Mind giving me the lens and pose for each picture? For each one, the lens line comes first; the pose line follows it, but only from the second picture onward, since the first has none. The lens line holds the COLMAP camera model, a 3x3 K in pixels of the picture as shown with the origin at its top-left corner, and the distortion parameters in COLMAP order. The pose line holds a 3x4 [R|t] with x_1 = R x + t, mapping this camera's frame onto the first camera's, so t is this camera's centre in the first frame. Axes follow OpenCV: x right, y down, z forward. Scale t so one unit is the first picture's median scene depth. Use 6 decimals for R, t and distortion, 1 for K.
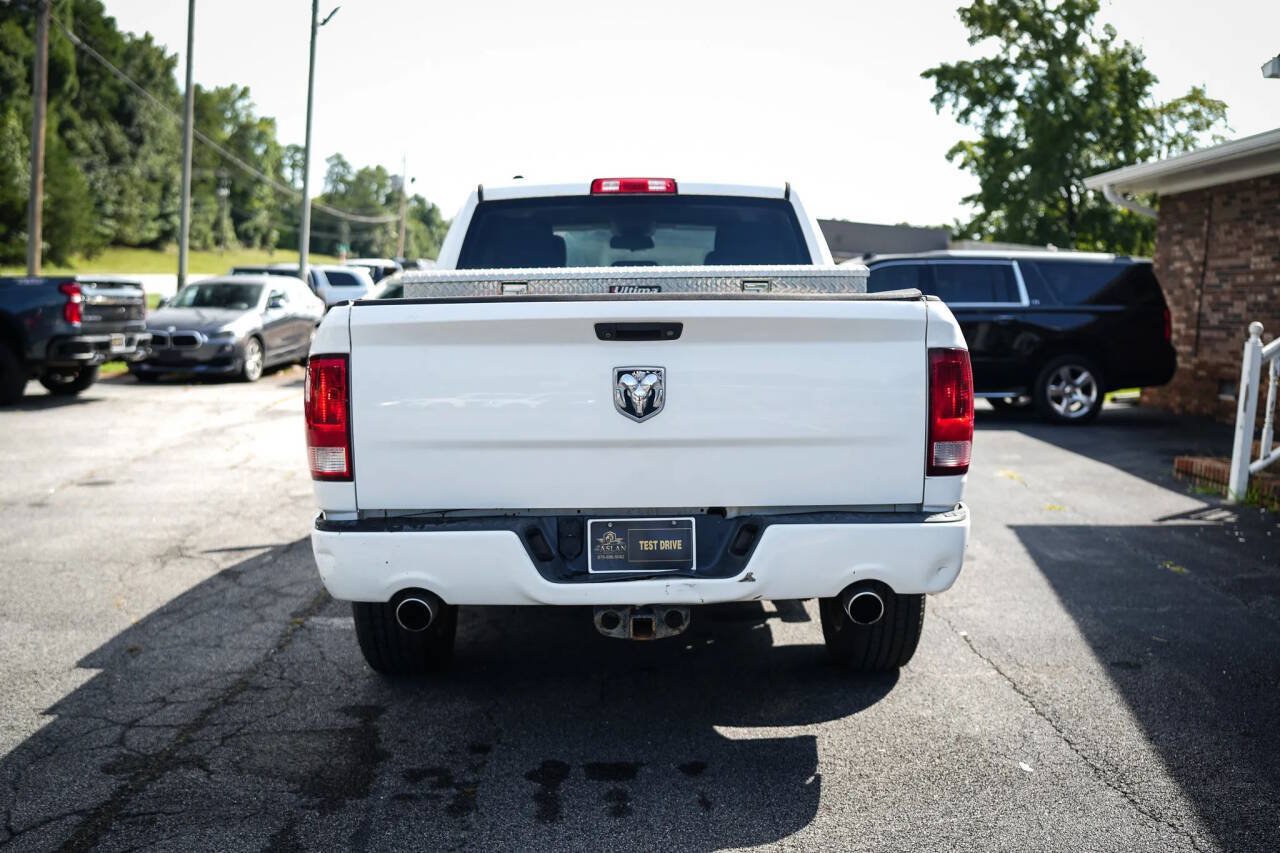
lens RADIAL K [[1213.6, 0, 642.6], [0, 1213.6, 422.9], [0, 0, 1]] dist [-0.188350, 0.223107]
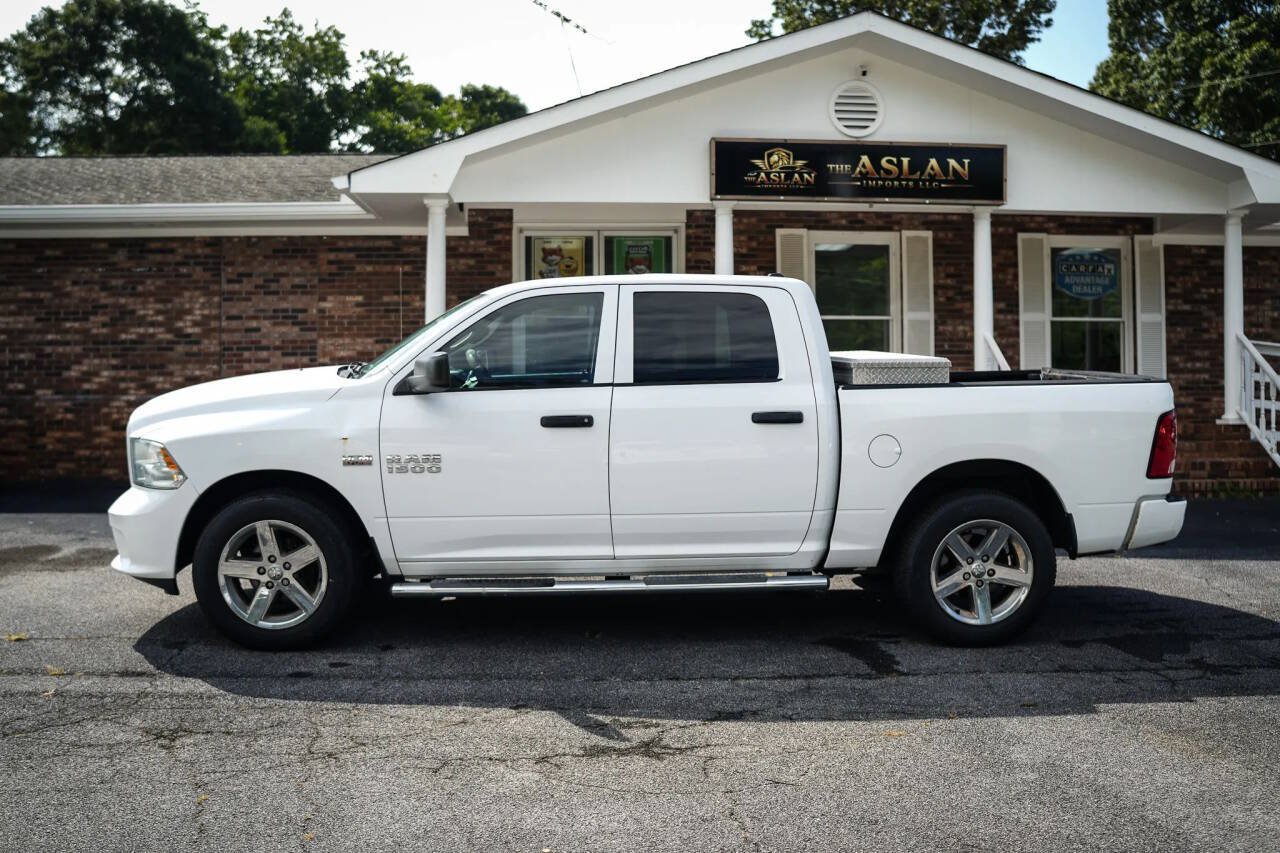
lens RADIAL K [[1213.6, 0, 642.6], [0, 1213.6, 422.9], [0, 0, 1]] dist [-0.188350, 0.223107]
pose [[-0.047287, -0.066395, 0.996672, -0.559579], [0.102716, 0.992176, 0.070969, -0.068015], [-0.993586, 0.105730, -0.040098, 0.514807]]
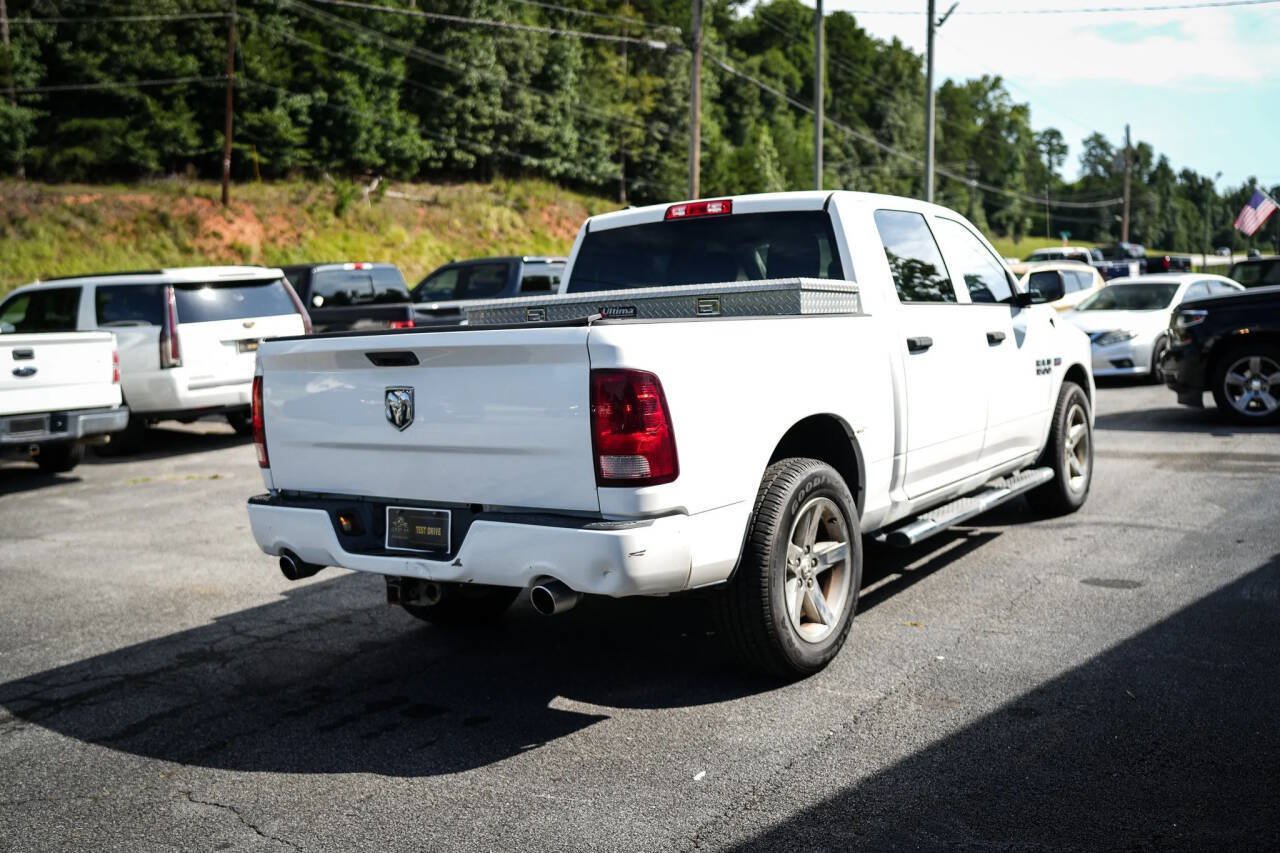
lens RADIAL K [[1213.6, 0, 642.6], [0, 1213.6, 422.9], [0, 0, 1]] dist [-0.188350, 0.223107]
pose [[0.807590, 0.020601, -0.589385, 0.250209], [-0.014273, 0.999780, 0.015388, -0.008472], [0.589572, -0.004015, 0.807706, 0.038042]]
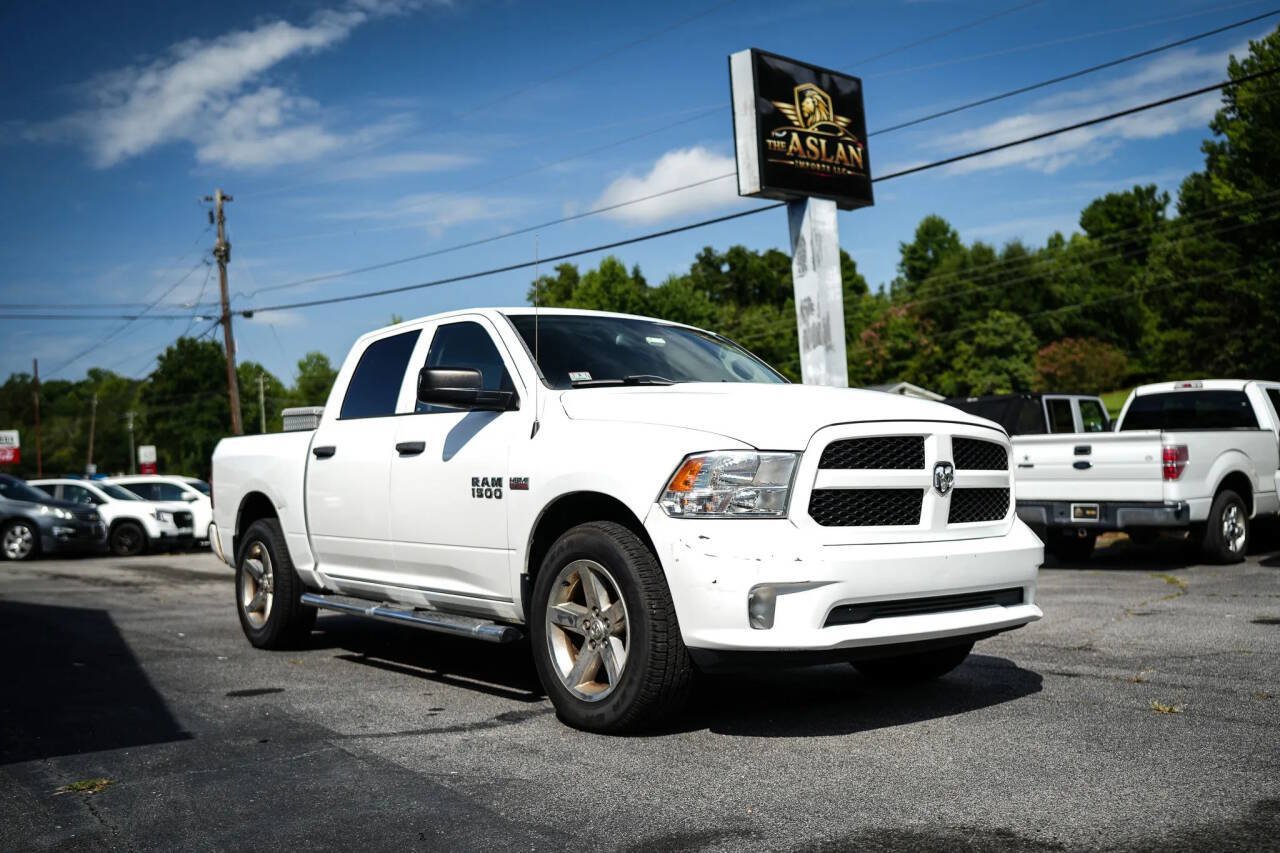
lens RADIAL K [[1213.6, 0, 642.6], [0, 1213.6, 422.9], [0, 0, 1]] dist [-0.188350, 0.223107]
pose [[-0.789764, -0.022429, -0.613000, 0.293202], [-0.046912, 0.998613, 0.023901, -0.063745], [0.611614, 0.047633, -0.789721, 0.952721]]
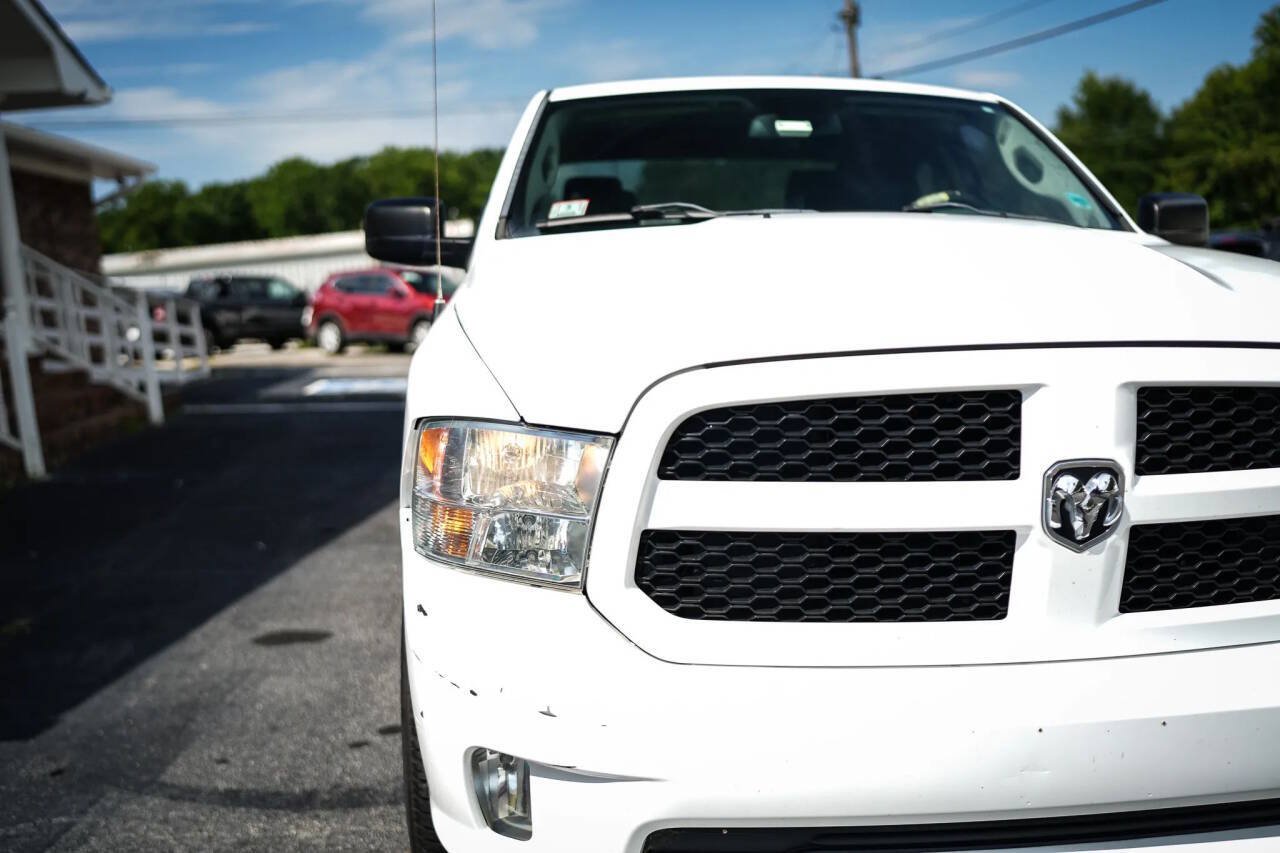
lens RADIAL K [[1217.5, 0, 642.3], [0, 1217.5, 415.7], [0, 0, 1]] dist [-0.185302, 0.238251]
pose [[-0.996233, 0.032346, -0.080458, 0.054193], [0.013722, 0.974940, 0.222044, -0.082043], [0.085624, 0.220103, -0.971711, 0.842181]]
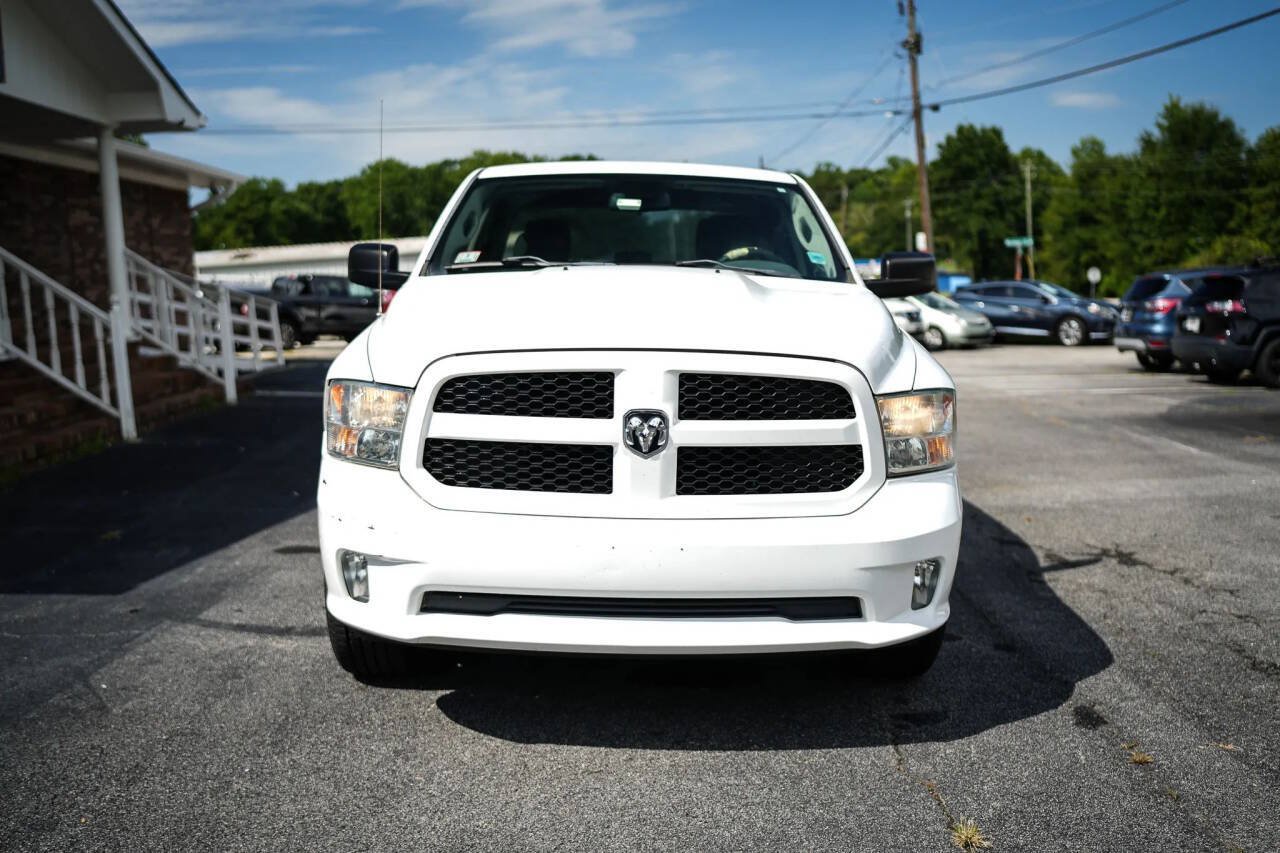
lens RADIAL K [[1213.6, 0, 642.6], [0, 1213.6, 422.9], [0, 0, 1]] dist [-0.188350, 0.223107]
pose [[-0.999877, -0.007905, -0.013552, -0.000720], [-0.010706, 0.975199, 0.221069, -0.101509], [0.011468, 0.221187, -0.975164, 0.970980]]
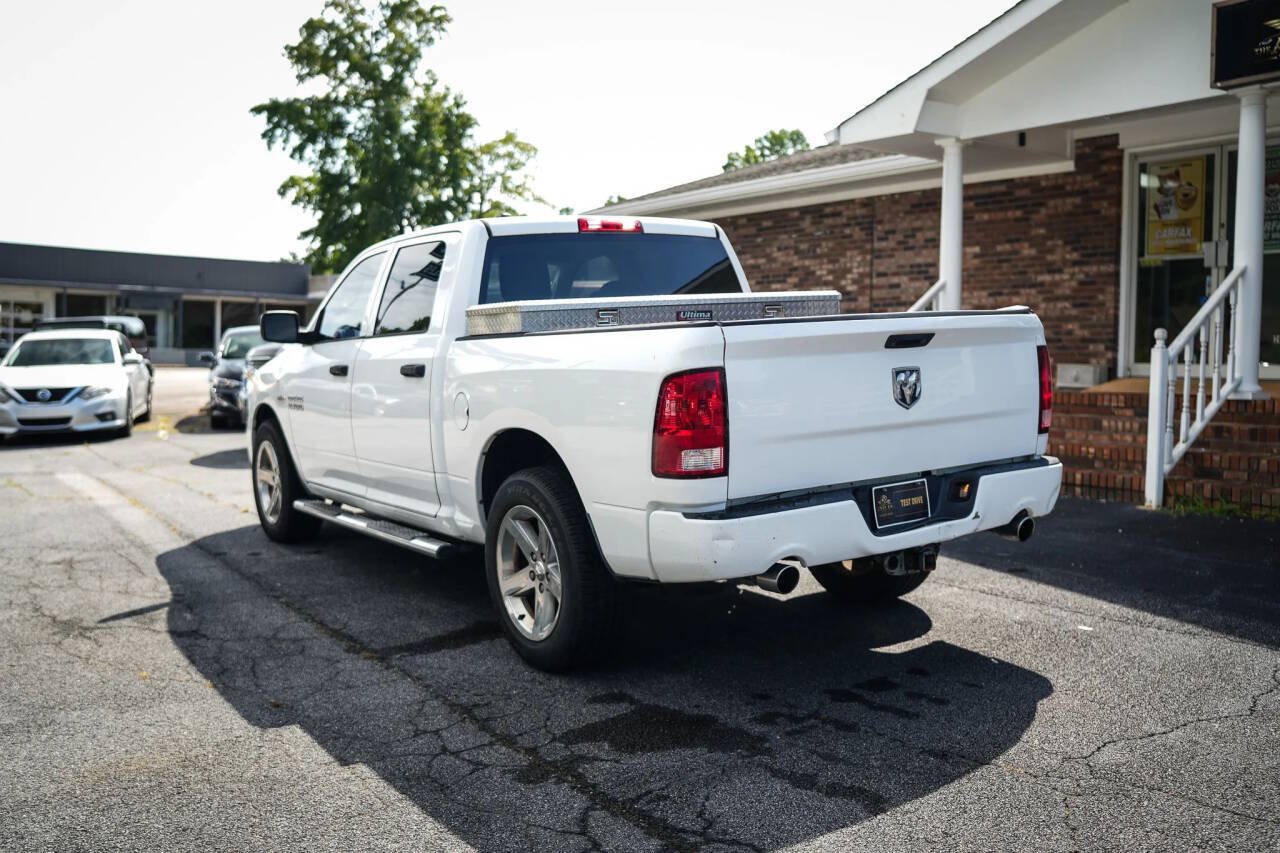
lens RADIAL K [[1213.6, 0, 642.6], [0, 1213.6, 422.9], [0, 0, 1]] dist [-0.188350, 0.223107]
pose [[0.836145, -0.070075, 0.544014, -0.258671], [0.085551, 0.996329, -0.003152, -0.001607], [-0.541796, 0.049176, 0.839070, 0.013851]]
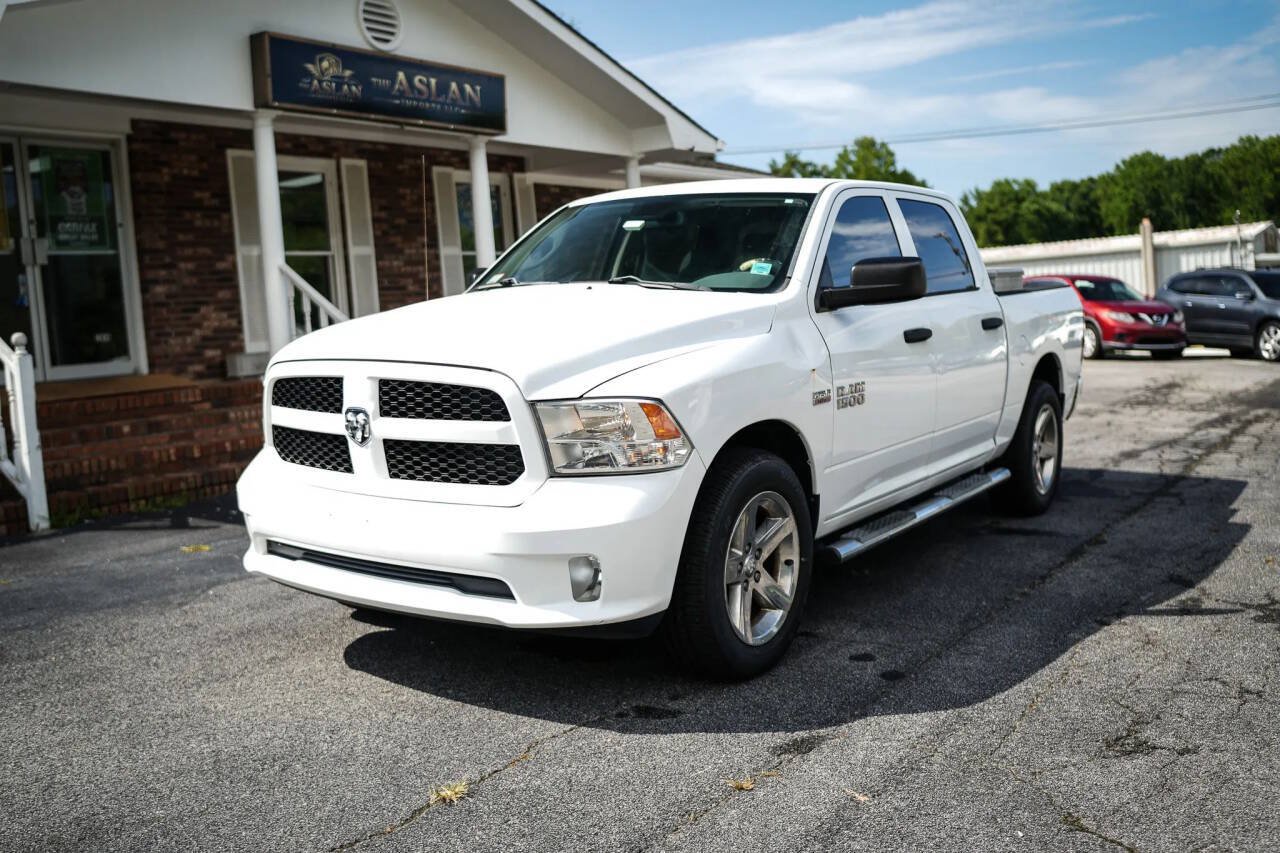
lens RADIAL K [[1217.5, 0, 642.3], [0, 1217.5, 415.7], [0, 0, 1]] dist [-0.185302, 0.238251]
pose [[-0.819087, -0.041893, 0.572138, -0.251483], [0.083360, 0.978053, 0.190954, -0.100446], [-0.567581, 0.204102, -0.797618, 0.933378]]
